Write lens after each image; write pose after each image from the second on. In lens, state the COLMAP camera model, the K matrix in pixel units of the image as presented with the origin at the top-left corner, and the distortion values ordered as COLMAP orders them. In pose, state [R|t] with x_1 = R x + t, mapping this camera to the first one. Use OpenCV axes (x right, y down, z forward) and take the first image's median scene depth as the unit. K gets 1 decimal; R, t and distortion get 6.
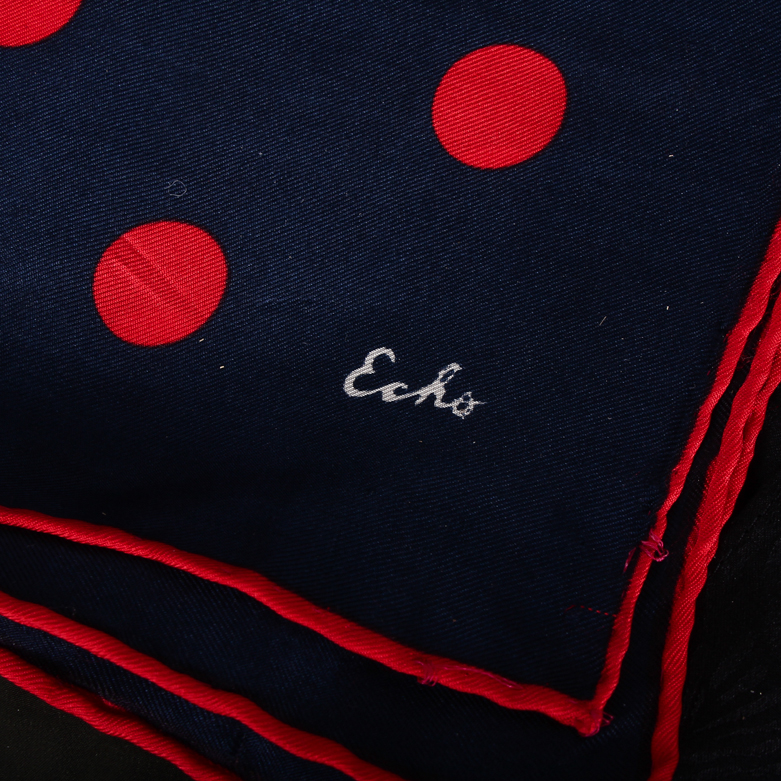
lens RADIAL K [[1320.5, 0, 390.5], [0, 1320.5, 390.5], [0, 0, 1]] dist [-0.099354, 0.088631]
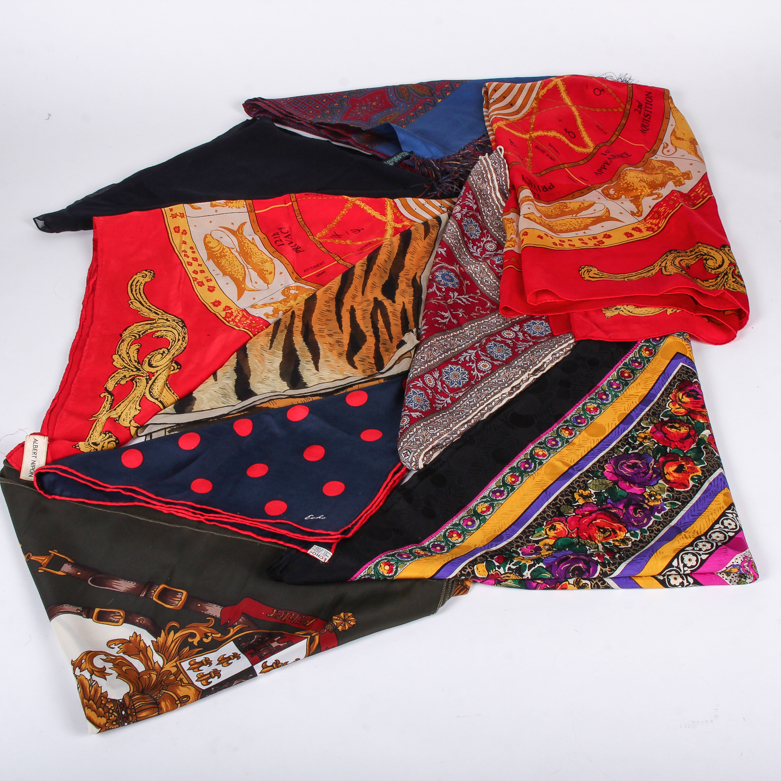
lens RADIAL K [[1320.5, 0, 390.5], [0, 1320.5, 390.5], [0, 0, 1]] dist [-0.099354, 0.088631]
pose [[0.998188, 0.060170, 0.000476, 0.333210], [-0.043163, 0.721508, -0.691059, 3.893547], [-0.041925, 0.689786, 0.722798, -3.977047]]
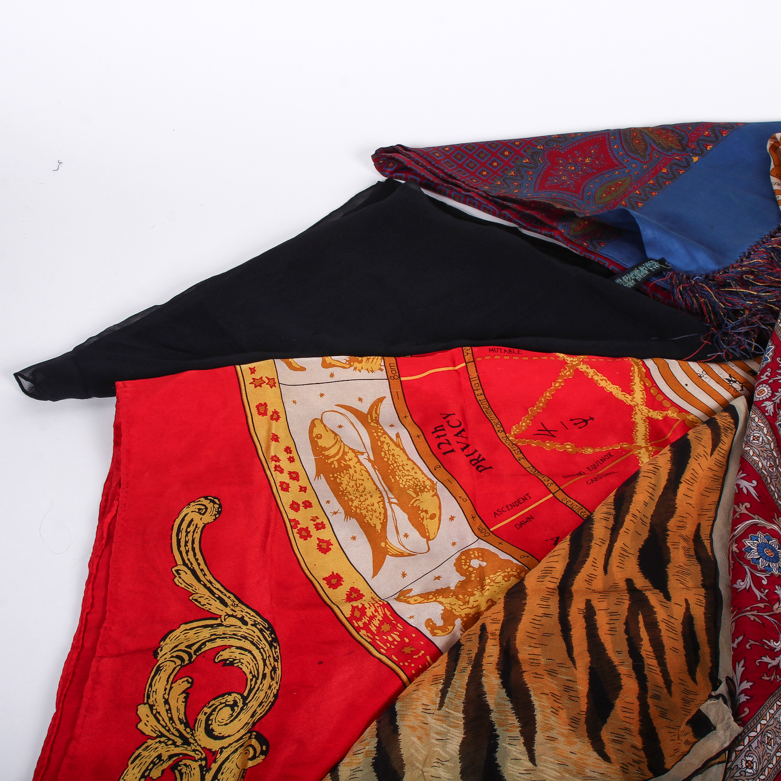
lens RADIAL K [[1320.5, 0, 390.5], [0, 1320.5, 390.5], [0, 0, 1]] dist [-0.099354, 0.088631]
pose [[0.994494, 0.095235, -0.043726, -0.397012], [-0.100926, 0.758113, -0.644266, 0.499146], [-0.028208, 0.645132, 0.763550, -2.307389]]
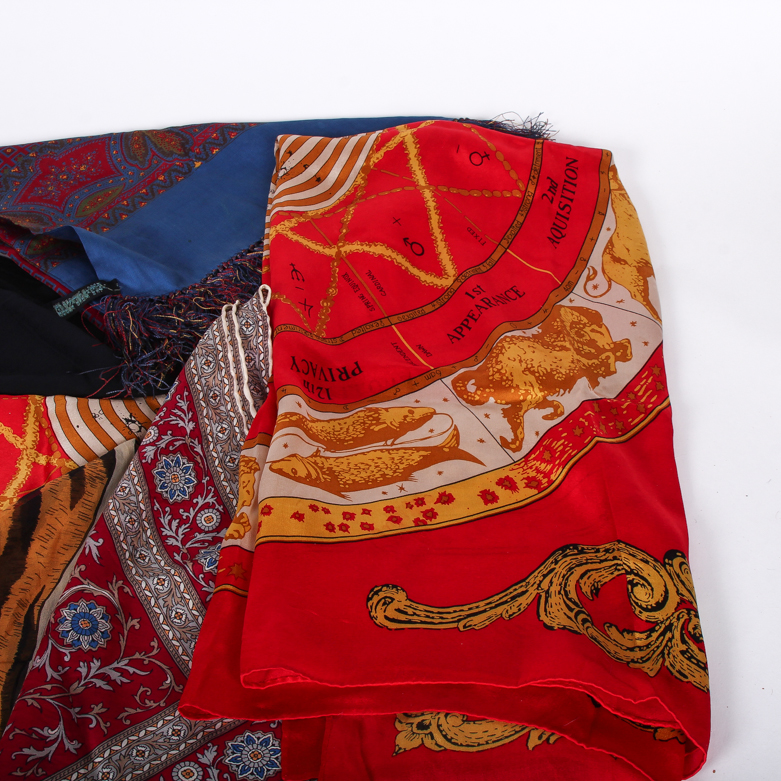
lens RADIAL K [[1320.5, 0, 390.5], [0, 1320.5, 390.5], [0, 0, 1]] dist [-0.099354, 0.088631]
pose [[0.996328, 0.083558, -0.018655, 1.483748], [-0.077054, 0.780174, -0.620798, -0.135793], [-0.037318, 0.619956, 0.783748, -2.242281]]
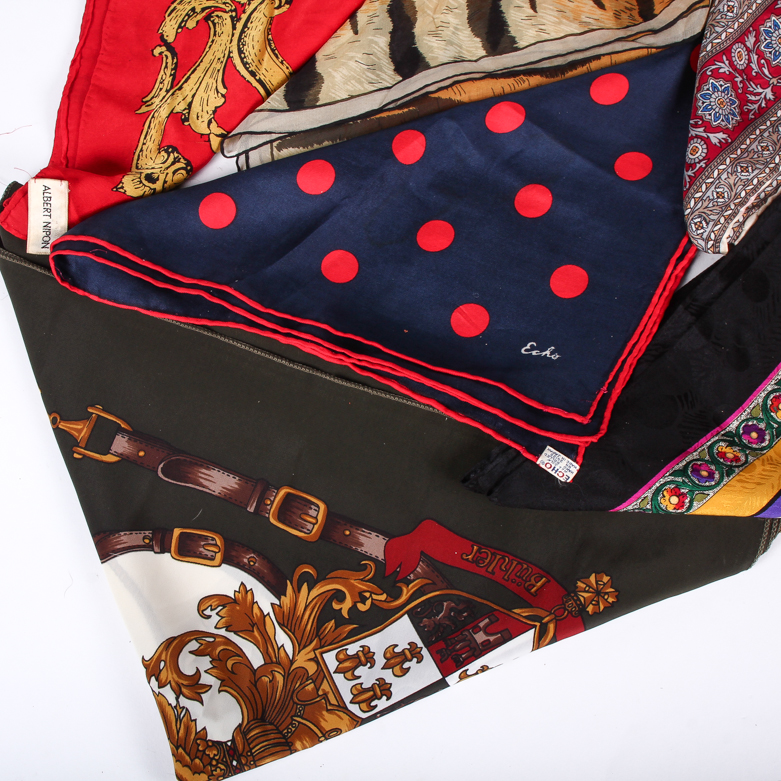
lens RADIAL K [[1320.5, 0, 390.5], [0, 1320.5, 390.5], [0, 0, 1]] dist [-0.099354, 0.088631]
pose [[0.995343, 0.096370, -0.002186, -0.378673], [-0.094777, 0.974251, -0.204579, 0.886471], [-0.017586, 0.203833, 0.978848, -2.533194]]
